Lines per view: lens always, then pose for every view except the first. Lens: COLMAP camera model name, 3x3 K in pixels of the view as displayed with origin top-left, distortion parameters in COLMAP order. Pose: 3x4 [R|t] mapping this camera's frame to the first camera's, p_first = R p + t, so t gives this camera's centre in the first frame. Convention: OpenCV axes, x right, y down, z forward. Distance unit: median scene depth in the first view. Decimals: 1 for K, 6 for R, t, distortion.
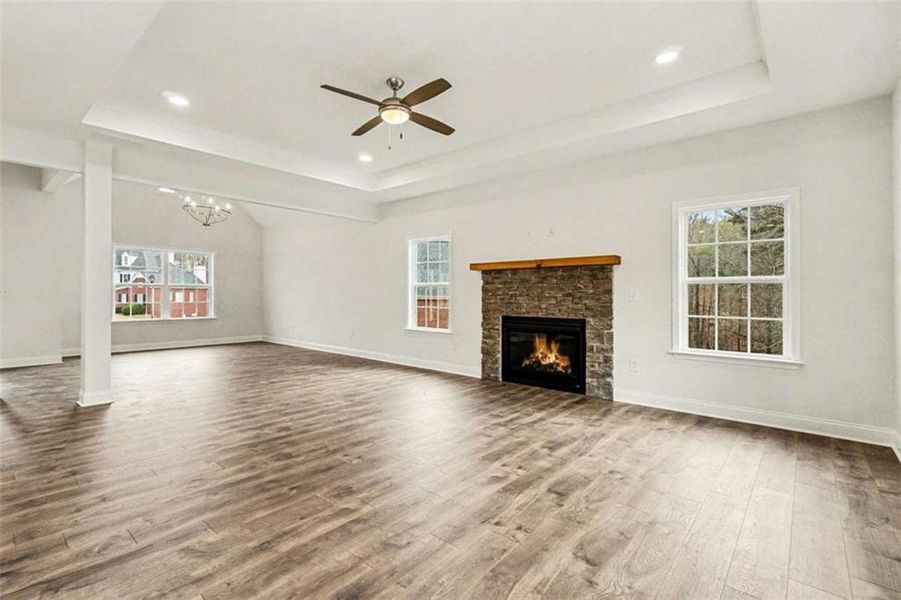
lens RADIAL K [[417.4, 0, 444.4], [0, 417.4, 296.0], [0, 0, 1]] dist [0.001810, -0.000556]
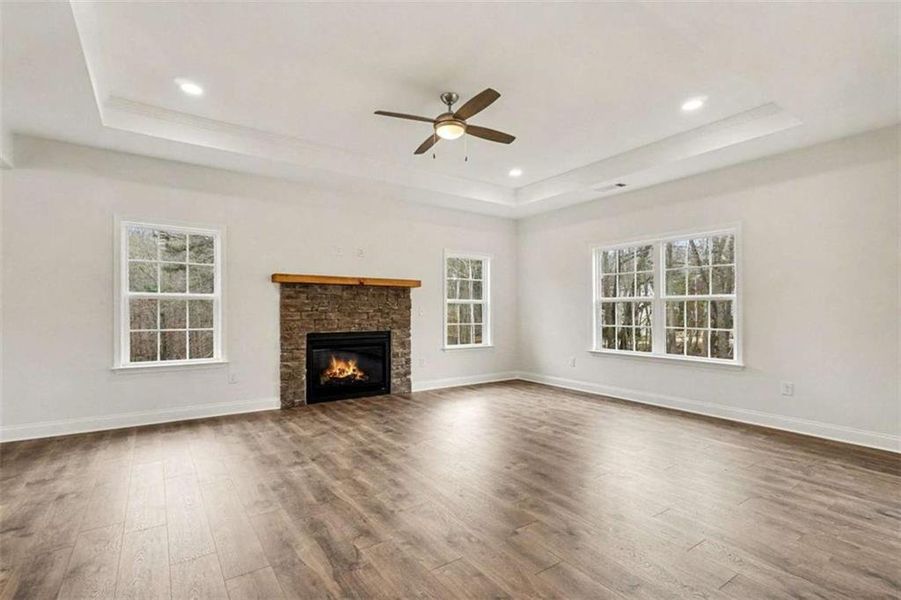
lens RADIAL K [[417.4, 0, 443.0], [0, 417.4, 307.8], [0, 0, 1]] dist [0.001810, -0.000556]
pose [[0.257427, 0.000905, 0.966297, -0.733567], [0.006782, 0.999973, -0.002743, -0.005675], [-0.966274, 0.007259, 0.257414, 0.512790]]
